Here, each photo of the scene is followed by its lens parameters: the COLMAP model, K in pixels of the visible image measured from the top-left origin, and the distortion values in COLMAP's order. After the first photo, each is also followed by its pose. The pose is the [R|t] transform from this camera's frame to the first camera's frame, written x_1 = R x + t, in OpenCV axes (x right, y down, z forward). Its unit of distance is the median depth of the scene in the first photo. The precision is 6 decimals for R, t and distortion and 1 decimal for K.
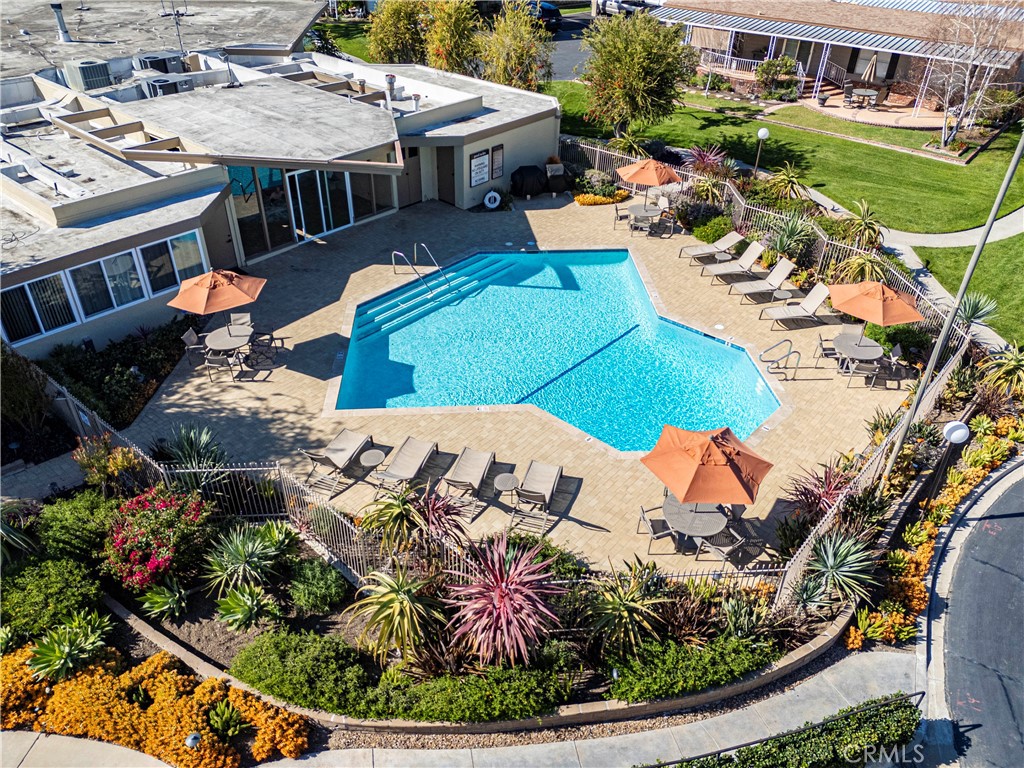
lens RADIAL K [[767.6, 0, 512.0], [0, 767.6, 384.0], [0, 0, 1]] dist [0.040754, -0.000936]
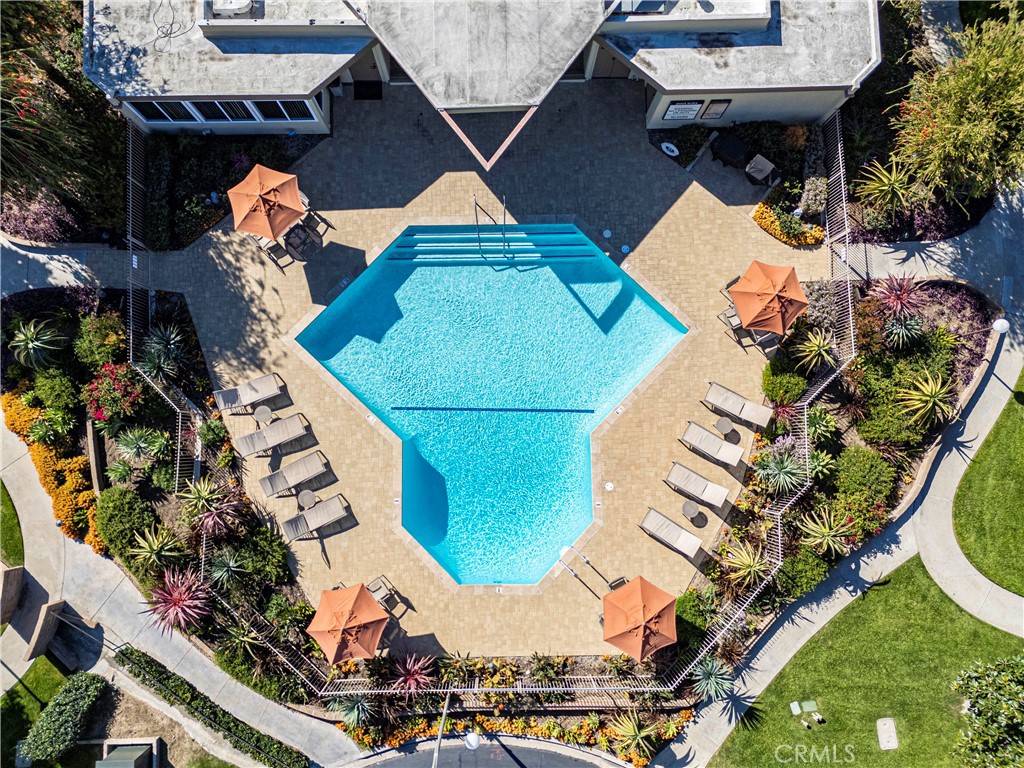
lens RADIAL K [[767.6, 0, 512.0], [0, 767.6, 384.0], [0, 0, 1]] dist [0.040754, -0.000936]
pose [[0.668559, 0.740393, -0.069628, 0.138334], [-0.416230, 0.450141, 0.790016, -0.921170], [0.616265, -0.499191, 0.609119, 0.309032]]
